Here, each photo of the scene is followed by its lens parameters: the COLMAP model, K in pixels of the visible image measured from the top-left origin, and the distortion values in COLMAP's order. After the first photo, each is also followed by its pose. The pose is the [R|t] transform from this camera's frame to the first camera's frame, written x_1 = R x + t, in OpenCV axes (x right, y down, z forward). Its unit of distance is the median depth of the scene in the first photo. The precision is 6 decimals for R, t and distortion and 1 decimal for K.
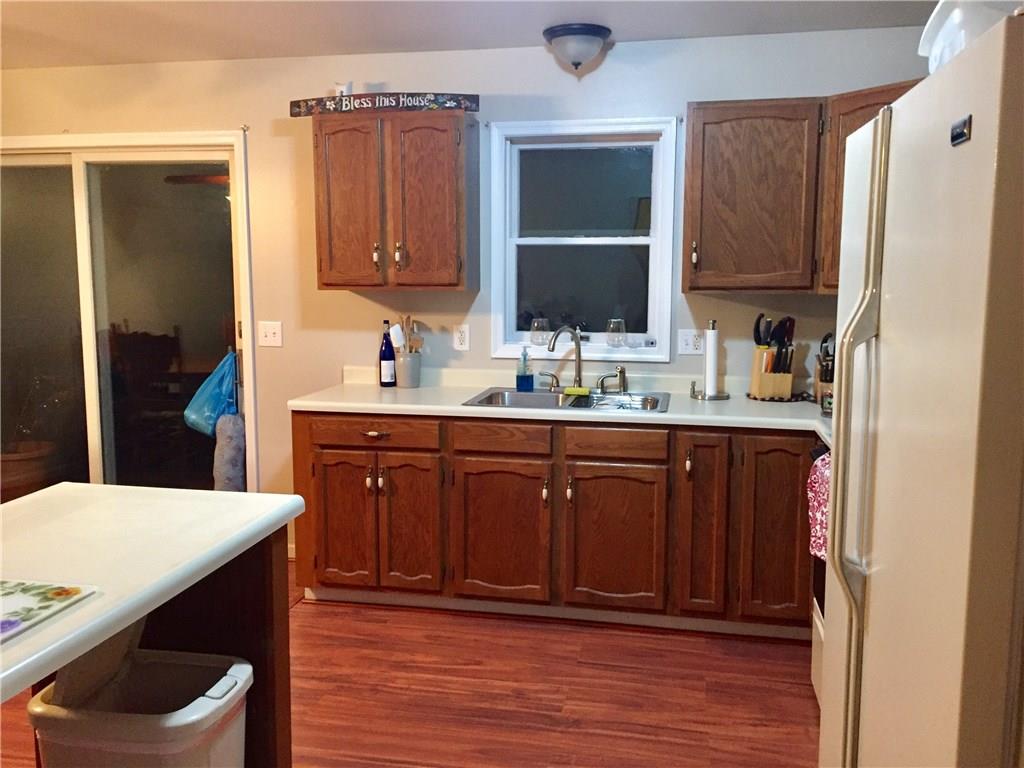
lens RADIAL K [[887.1, 0, 512.0], [0, 887.1, 384.0], [0, 0, 1]] dist [0.061724, 0.000362]
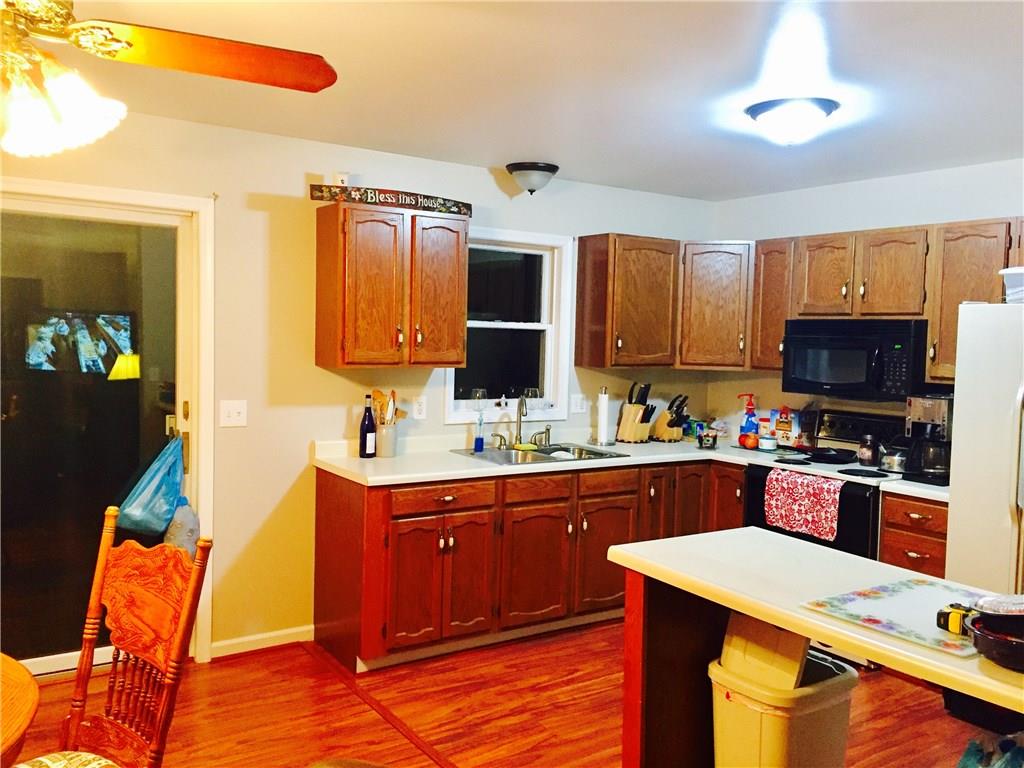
lens RADIAL K [[887.1, 0, 512.0], [0, 887.1, 384.0], [0, 0, 1]] dist [0.061724, 0.000362]
pose [[0.695755, -0.026276, 0.717798, -0.856256], [0.065604, 0.997478, -0.027076, -0.049212], [-0.715277, 0.065928, 0.695724, 0.152696]]
